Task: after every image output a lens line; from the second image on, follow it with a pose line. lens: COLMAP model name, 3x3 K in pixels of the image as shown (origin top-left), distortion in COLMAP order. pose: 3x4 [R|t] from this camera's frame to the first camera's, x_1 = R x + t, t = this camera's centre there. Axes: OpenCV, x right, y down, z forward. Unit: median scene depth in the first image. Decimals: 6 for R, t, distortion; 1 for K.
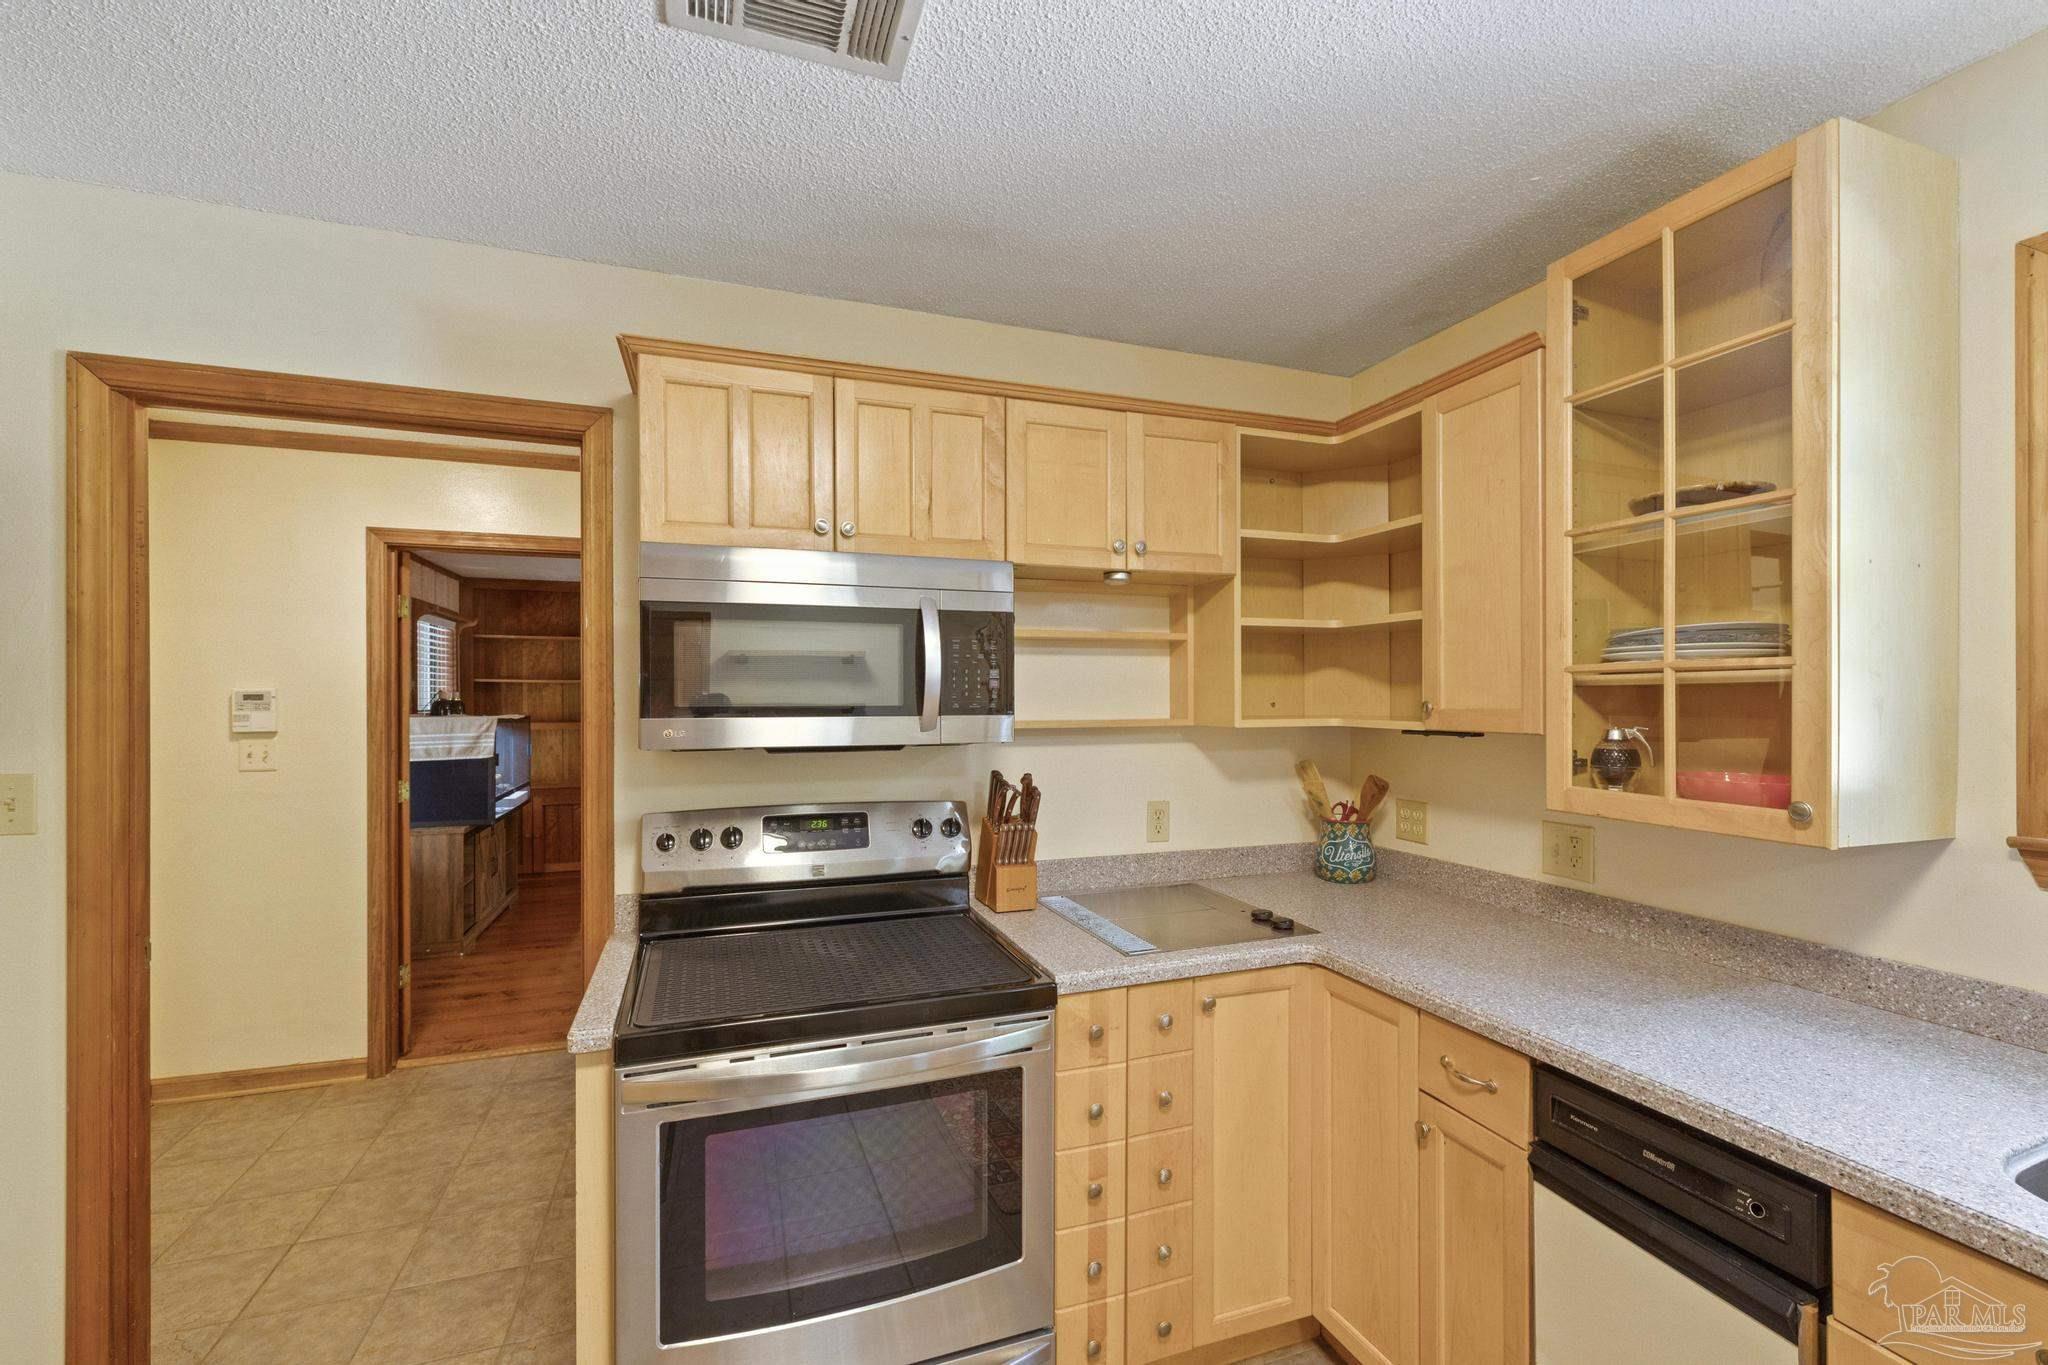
lens RADIAL K [[871.1, 0, 1027.4], [0, 871.1, 701.9], [0, 0, 1]] dist [-0.008320, 0.003245]
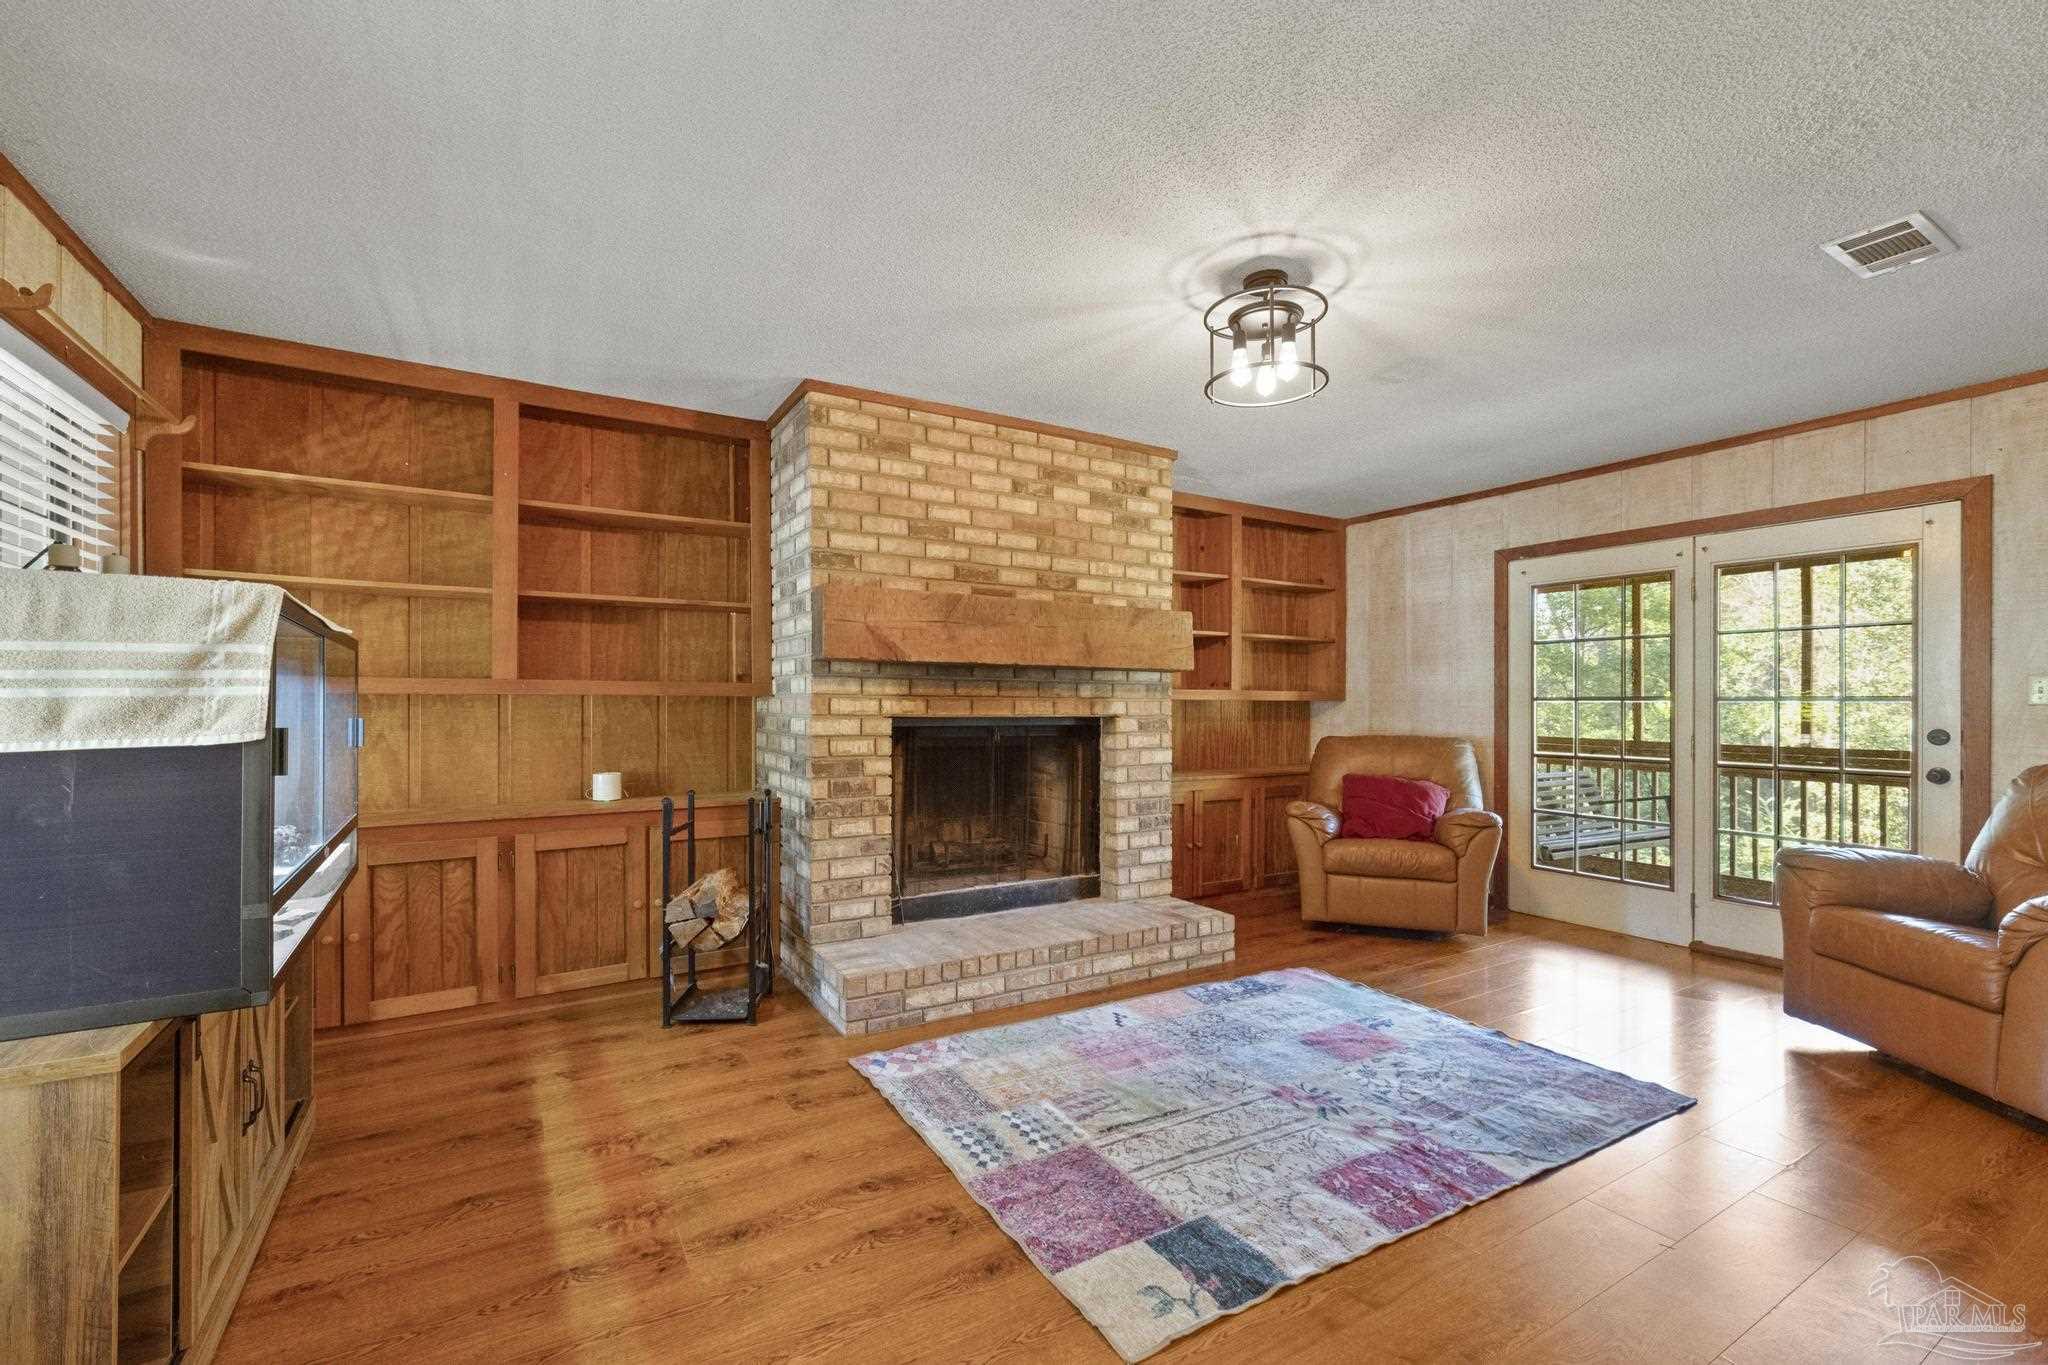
lens RADIAL K [[871.1, 0, 1021.3], [0, 871.1, 699.4], [0, 0, 1]] dist [-0.008320, 0.003245]
pose [[0.980499, 0.000820, 0.196521, -0.442895], [0.000549, 0.999976, -0.006914, 0.053174], [-0.196522, 0.006887, 0.980475, 0.699787]]
